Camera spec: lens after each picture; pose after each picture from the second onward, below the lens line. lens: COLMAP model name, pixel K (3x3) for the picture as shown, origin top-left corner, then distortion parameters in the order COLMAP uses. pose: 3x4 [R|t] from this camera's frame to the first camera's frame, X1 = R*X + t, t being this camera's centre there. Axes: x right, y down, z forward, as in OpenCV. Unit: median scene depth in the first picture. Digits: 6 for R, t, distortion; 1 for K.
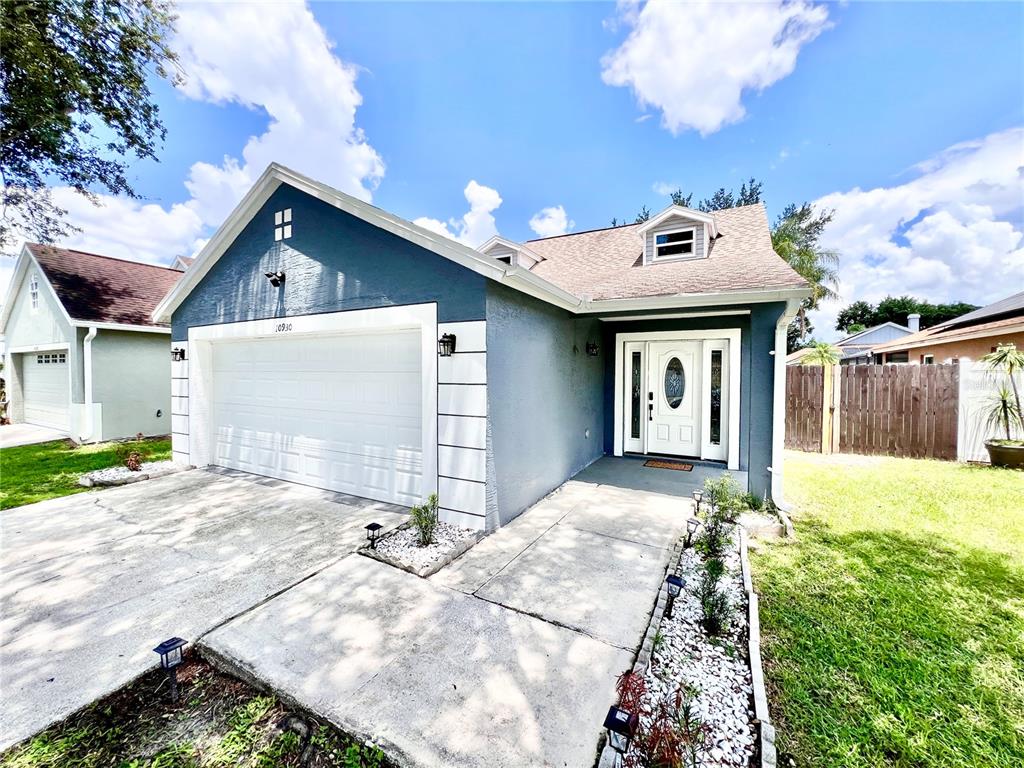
lens RADIAL K [[411.4, 0, 508.5], [0, 411.4, 381.5], [0, 0, 1]] dist [-0.002833, 0.000082]
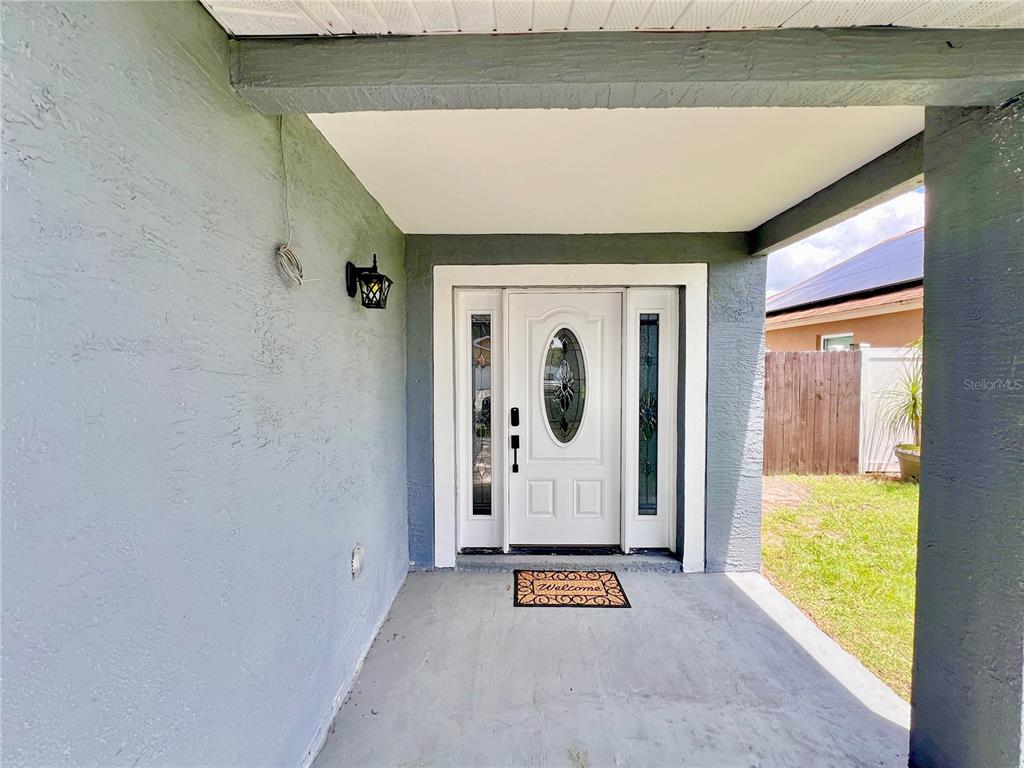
lens RADIAL K [[417.9, 0, 506.1], [0, 417.9, 385.1], [0, 0, 1]] dist [0.000155, -0.000157]
pose [[0.886510, -0.029047, 0.461797, 0.148156], [0.023350, 0.999564, 0.018047, -0.006562], [-0.462120, -0.005215, 0.886802, 0.671266]]
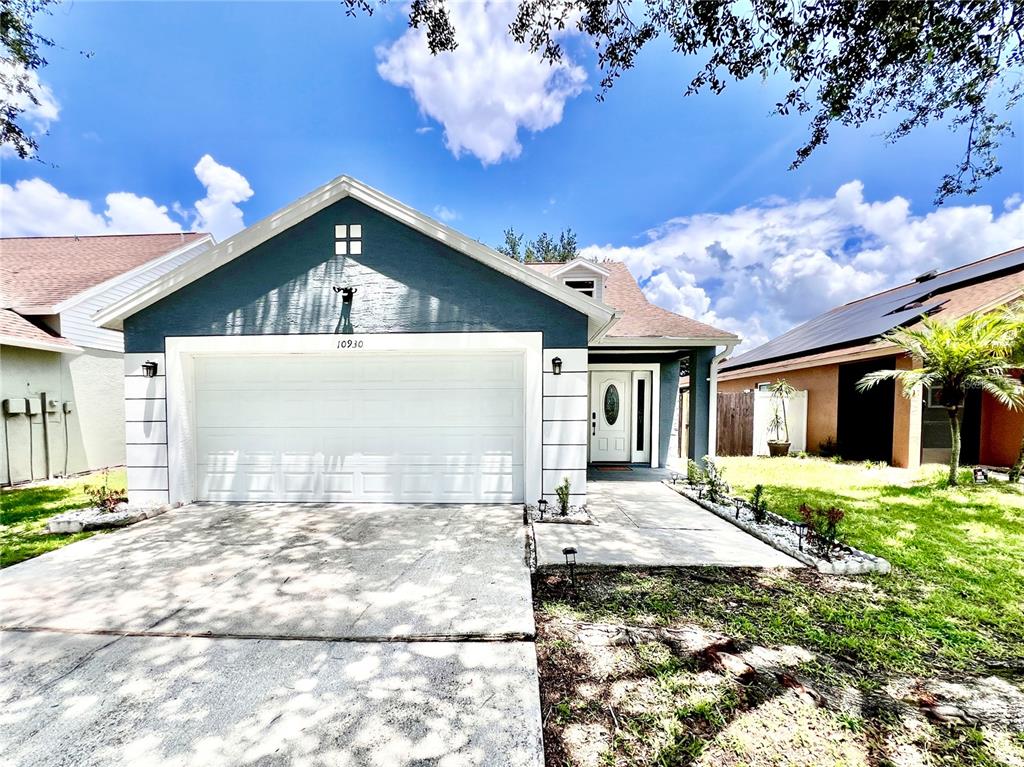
lens RADIAL K [[468.3, 0, 498.4], [0, 468.3, 433.5], [0, 0, 1]] dist [-0.003407, 0.000085]
pose [[0.891510, -0.030059, 0.452003, -0.600592], [0.019744, 0.999426, 0.027523, 0.048734], [-0.452571, -0.015612, 0.891592, -0.139857]]
